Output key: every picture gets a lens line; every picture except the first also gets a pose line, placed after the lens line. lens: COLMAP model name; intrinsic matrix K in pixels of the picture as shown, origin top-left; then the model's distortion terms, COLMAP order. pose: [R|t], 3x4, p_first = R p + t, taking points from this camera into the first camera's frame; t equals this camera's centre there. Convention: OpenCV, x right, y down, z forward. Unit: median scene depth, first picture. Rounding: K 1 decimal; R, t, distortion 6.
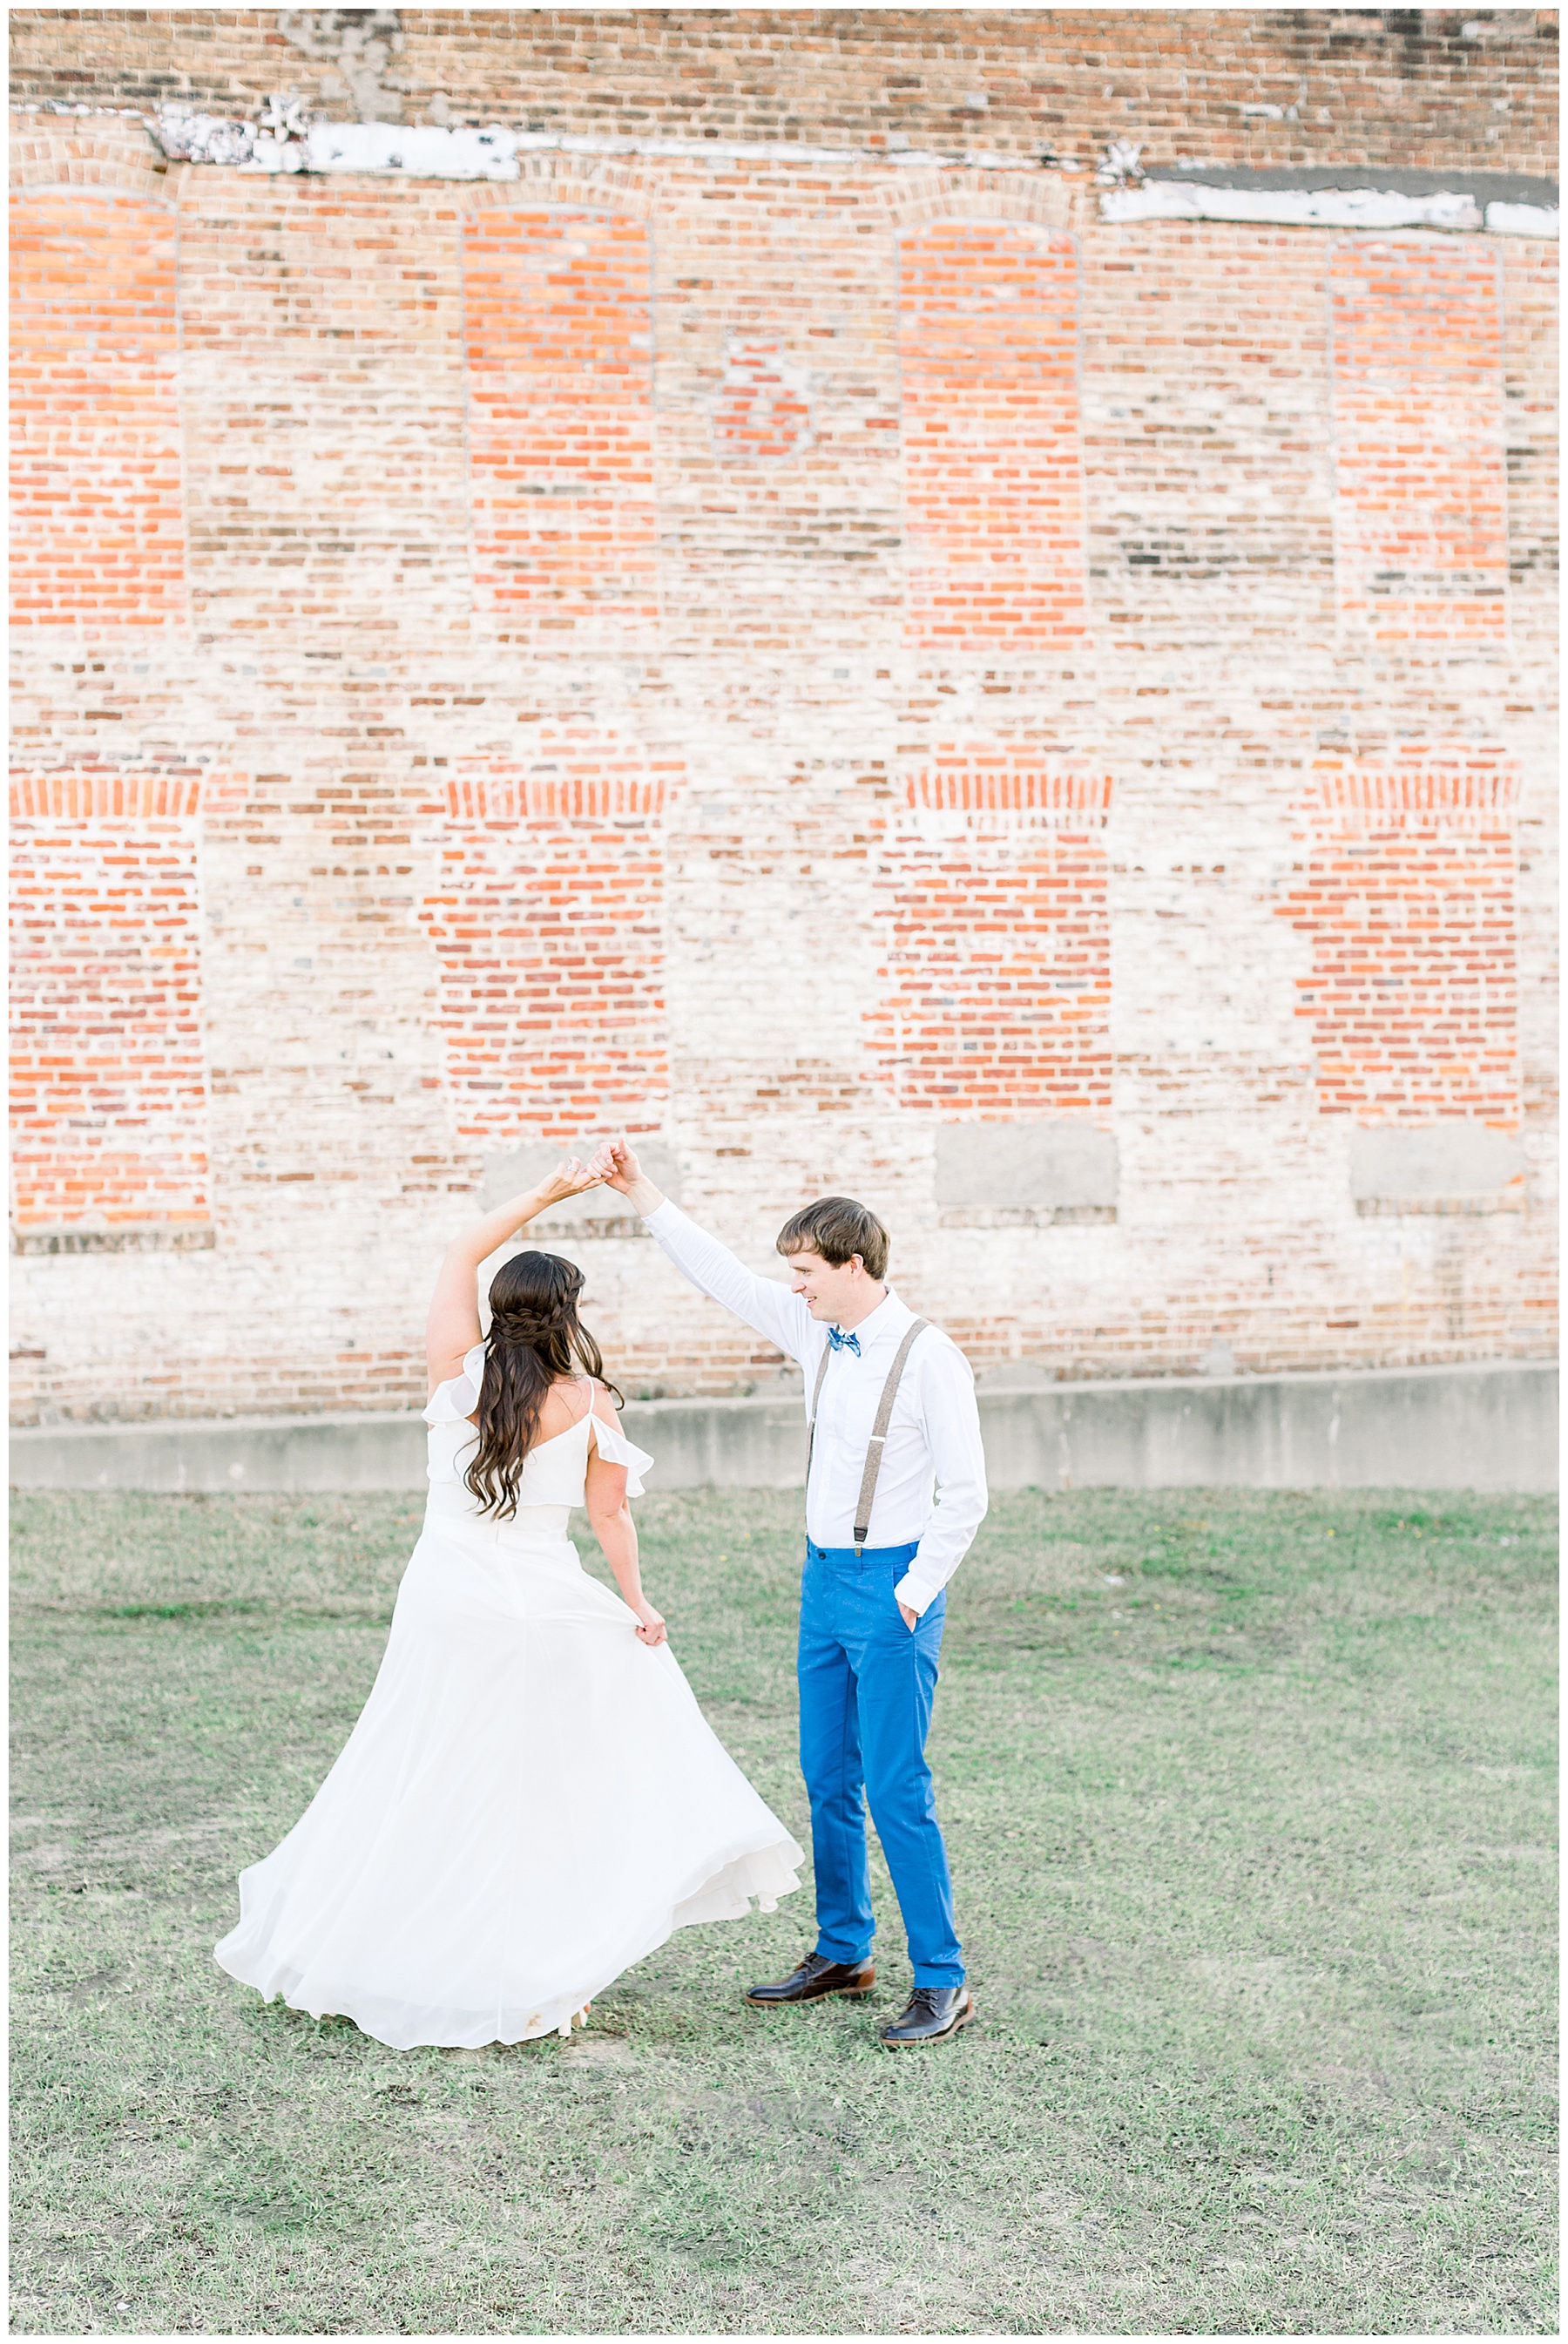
lens RADIAL K [[3441.4, 0, 817.7], [0, 3441.4, 1230.0], [0, 0, 1]] dist [0.026913, 0.003290]
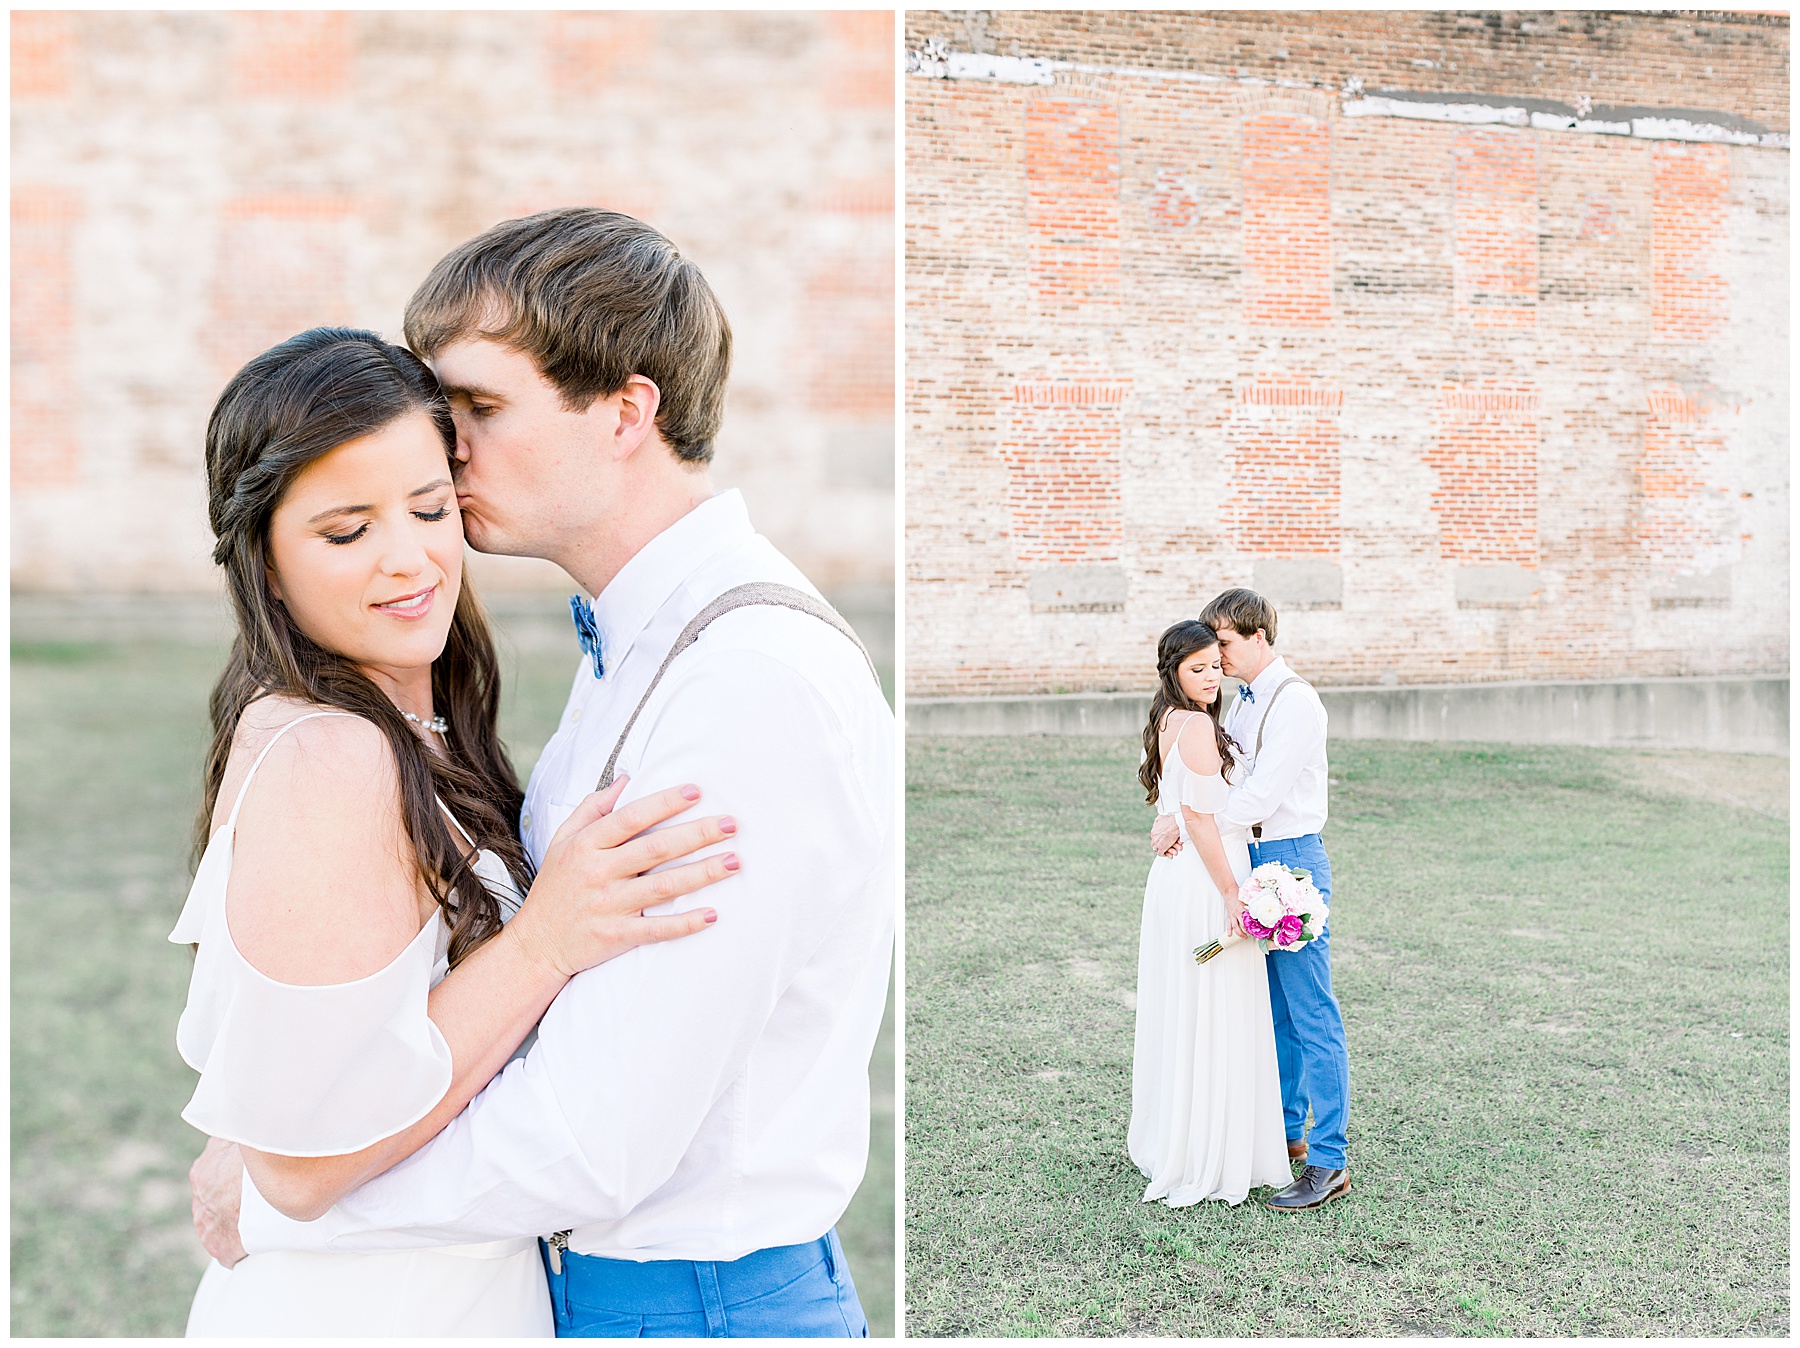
lens RADIAL K [[1853.4, 0, 1329.7], [0, 1853.4, 672.4], [0, 0, 1]] dist [0.027554, 0.003464]
pose [[0.997269, 0.016657, 0.071958, 0.001296], [-0.019141, 0.999240, 0.033968, -0.002342], [-0.071337, -0.035253, 0.996829, -0.101121]]
